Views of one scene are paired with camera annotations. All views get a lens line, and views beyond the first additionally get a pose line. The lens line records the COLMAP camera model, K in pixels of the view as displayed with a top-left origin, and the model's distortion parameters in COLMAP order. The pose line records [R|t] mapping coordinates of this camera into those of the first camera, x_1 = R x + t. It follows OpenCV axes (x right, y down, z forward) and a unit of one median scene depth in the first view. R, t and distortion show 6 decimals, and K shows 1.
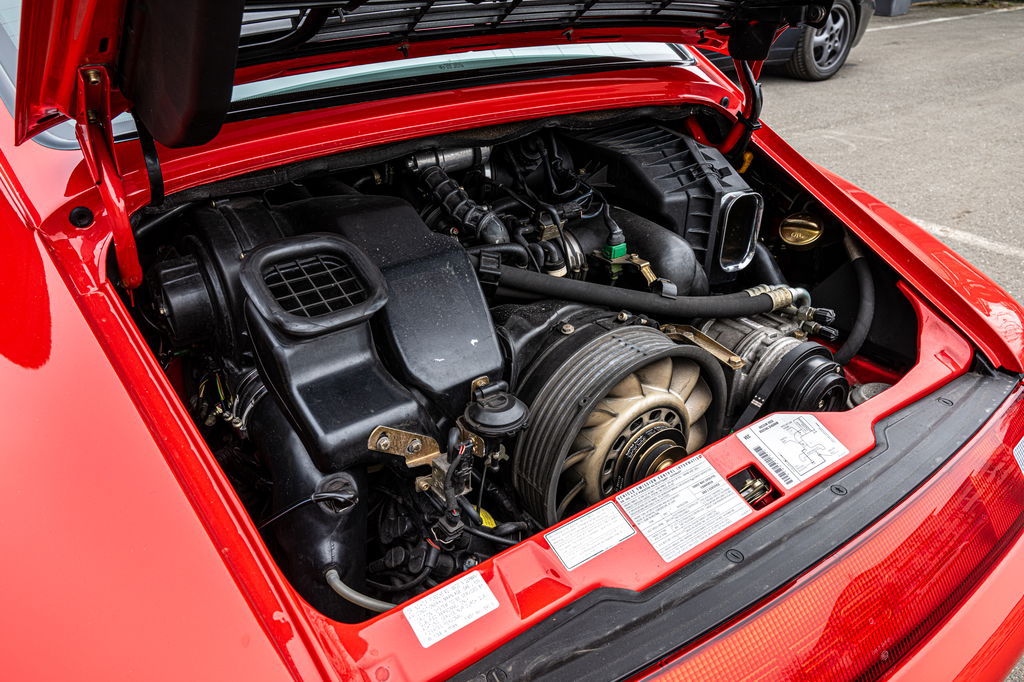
lens RADIAL K [[791.3, 0, 513.1], [0, 791.3, 341.7], [0, 0, 1]] dist [0.006358, -0.005384]
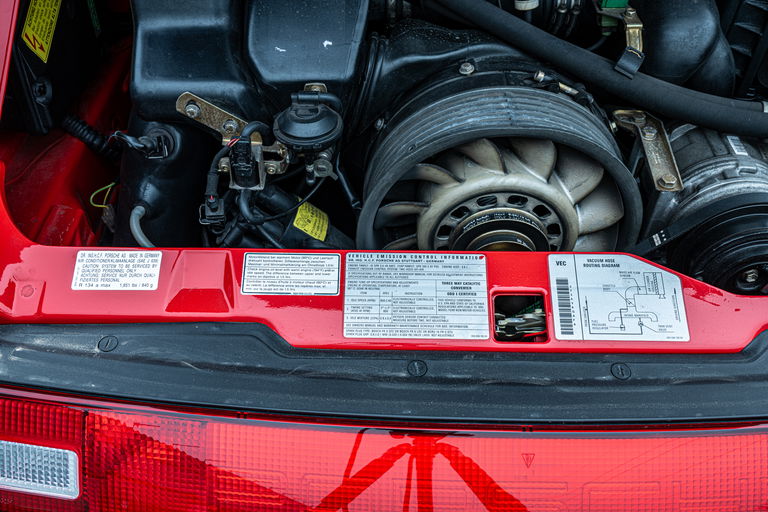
lens RADIAL K [[750.2, 0, 384.3], [0, 750.2, 258.6], [0, 0, 1]] dist [0.017755, 0.000000]
pose [[0.799076, 0.419734, -0.430466, 0.458707], [-0.288083, 0.895733, 0.338631, -0.086157], [0.527717, -0.146582, 0.836677, 0.258973]]
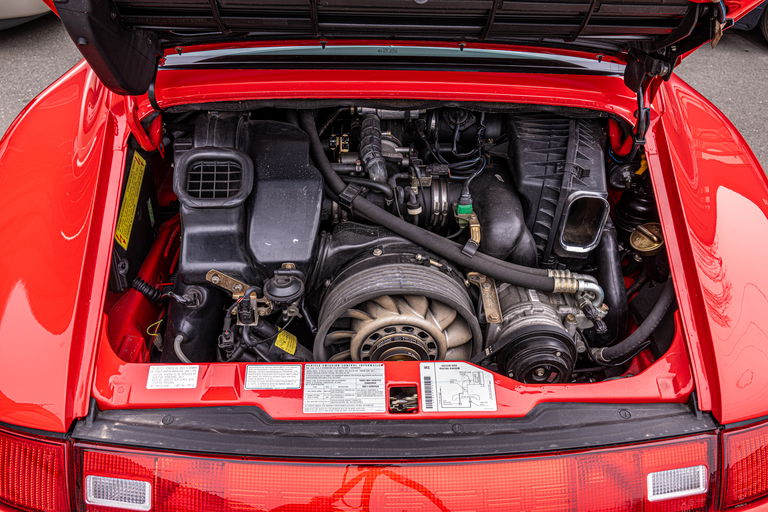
lens RADIAL K [[655.7, 0, 384.0], [0, 655.7, 257.5], [0, 0, 1]] dist [0.010610, -0.002653]
pose [[0.823423, 0.343158, -0.451904, 0.667503], [-0.284866, 0.938771, 0.193806, -0.259572], [0.490740, -0.030852, 0.870760, -0.052764]]
